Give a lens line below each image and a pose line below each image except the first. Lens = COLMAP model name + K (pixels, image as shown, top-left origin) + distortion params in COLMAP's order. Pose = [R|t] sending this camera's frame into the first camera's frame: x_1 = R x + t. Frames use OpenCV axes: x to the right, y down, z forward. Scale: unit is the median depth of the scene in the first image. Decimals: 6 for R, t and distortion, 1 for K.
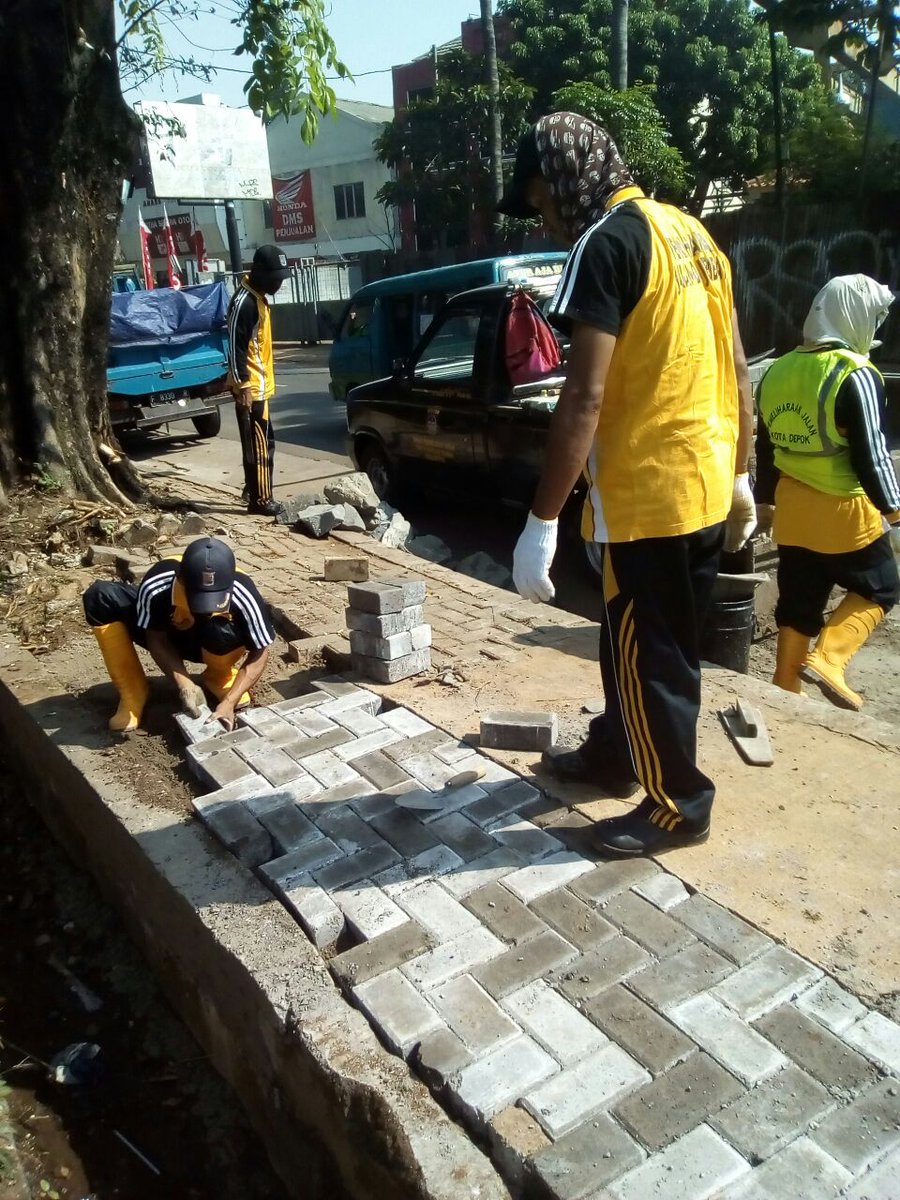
lens RADIAL K [[1011.2, 0, 454.0], [0, 1011.2, 589.9], [0, 0, 1]] dist [0.073220, -0.156549]
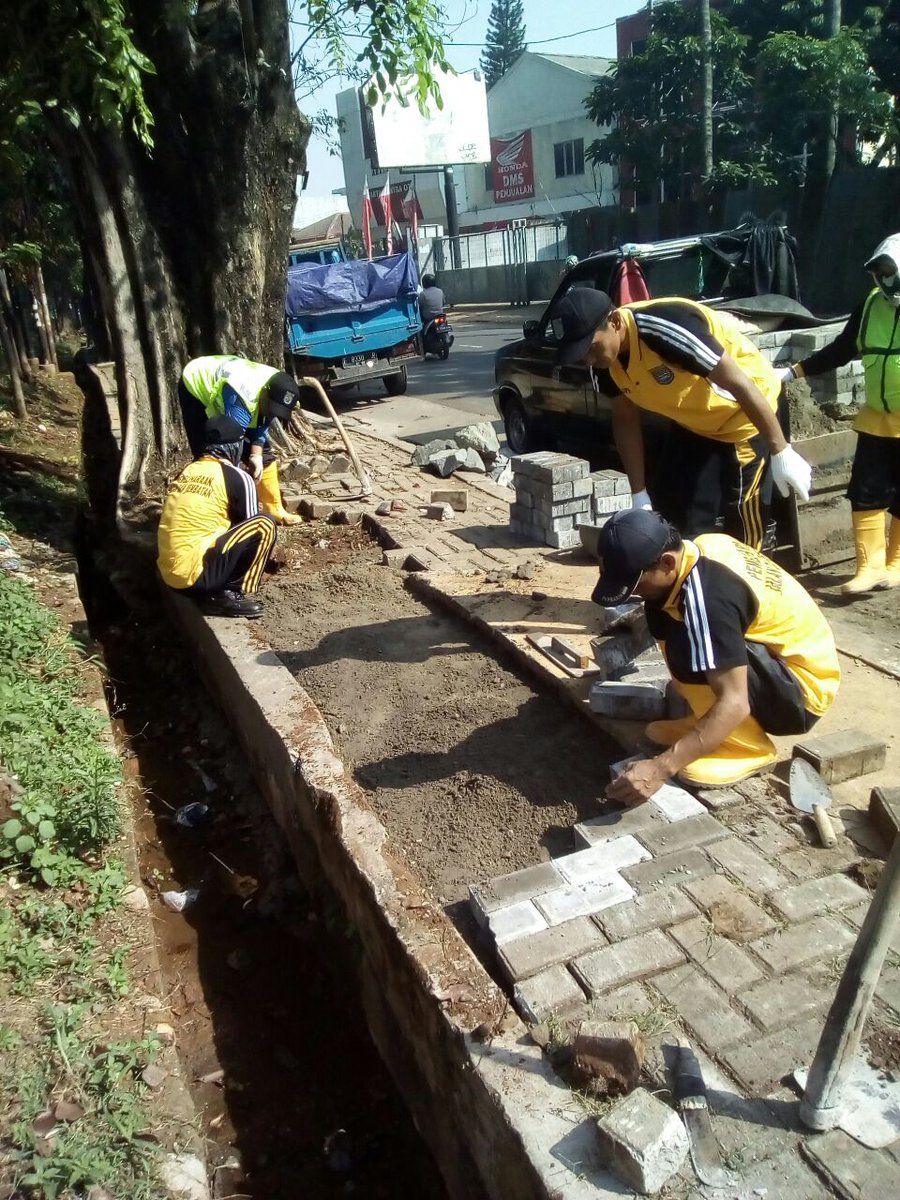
lens RADIAL K [[1055.0, 0, 450.0], [0, 1055.0, 600.0], [0, 0, 1]] dist [0.063158, -0.170009]
pose [[0.971699, 0.037436, -0.233237, 0.096990], [-0.028726, 0.998761, 0.040632, 0.023928], [0.234469, -0.032782, 0.971571, -0.111374]]
